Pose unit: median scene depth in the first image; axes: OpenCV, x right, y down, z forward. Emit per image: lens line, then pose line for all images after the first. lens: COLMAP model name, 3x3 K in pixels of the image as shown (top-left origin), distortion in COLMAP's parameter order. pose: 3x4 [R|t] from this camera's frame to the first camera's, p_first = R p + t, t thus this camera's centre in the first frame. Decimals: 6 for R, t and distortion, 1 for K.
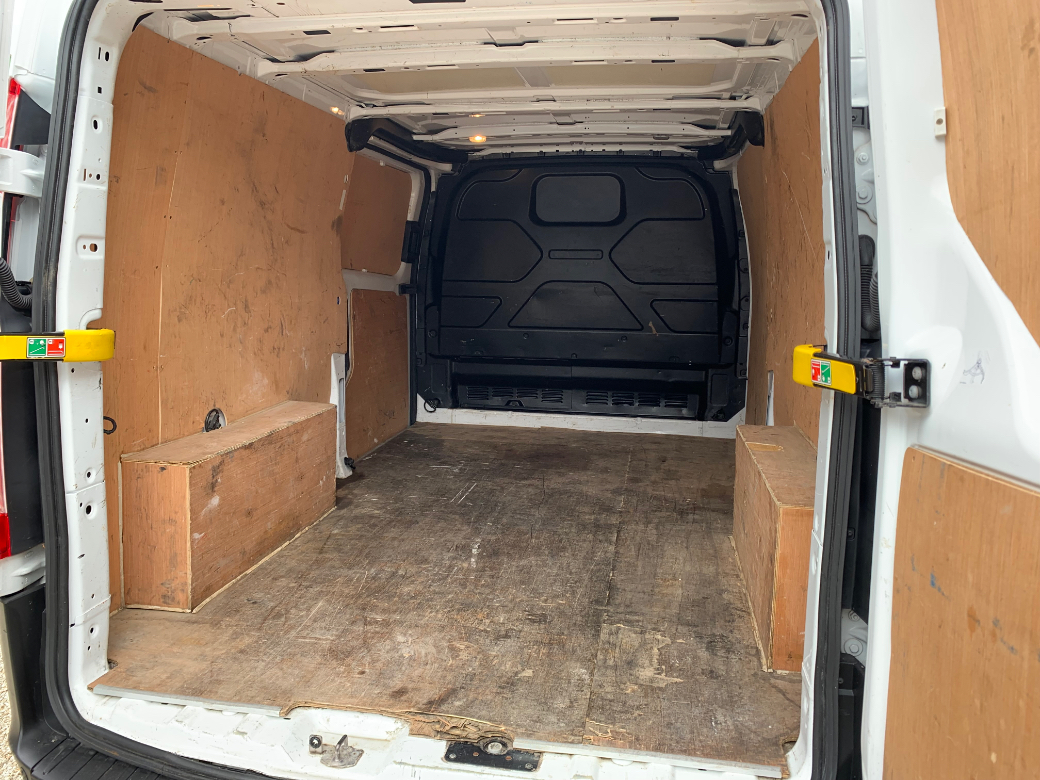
lens RADIAL K [[798.6, 0, 517.3], [0, 798.6, 371.7], [0, 0, 1]] dist [0.052152, -0.067838]
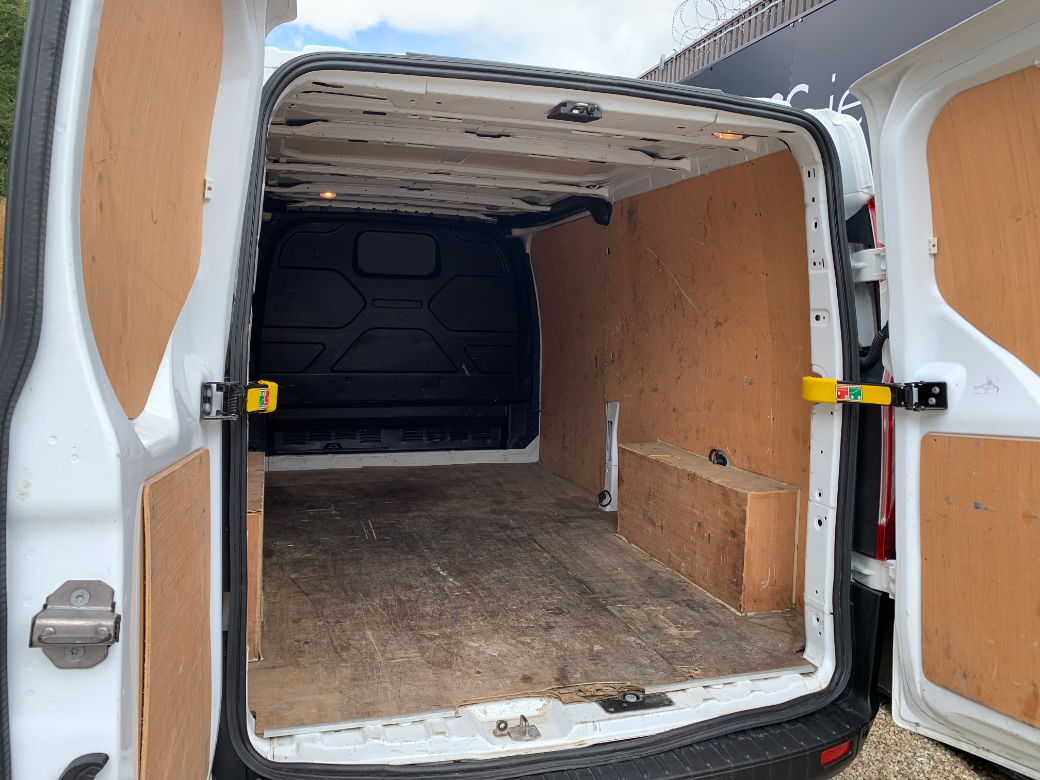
lens RADIAL K [[792.0, 0, 519.2], [0, 792.0, 369.3], [0, 0, 1]] dist [0.068111, -0.121368]
pose [[0.889431, -0.022296, 0.456526, -0.533000], [0.047752, 0.997876, -0.044299, -0.004706], [-0.454568, 0.061201, 0.888607, -0.055960]]
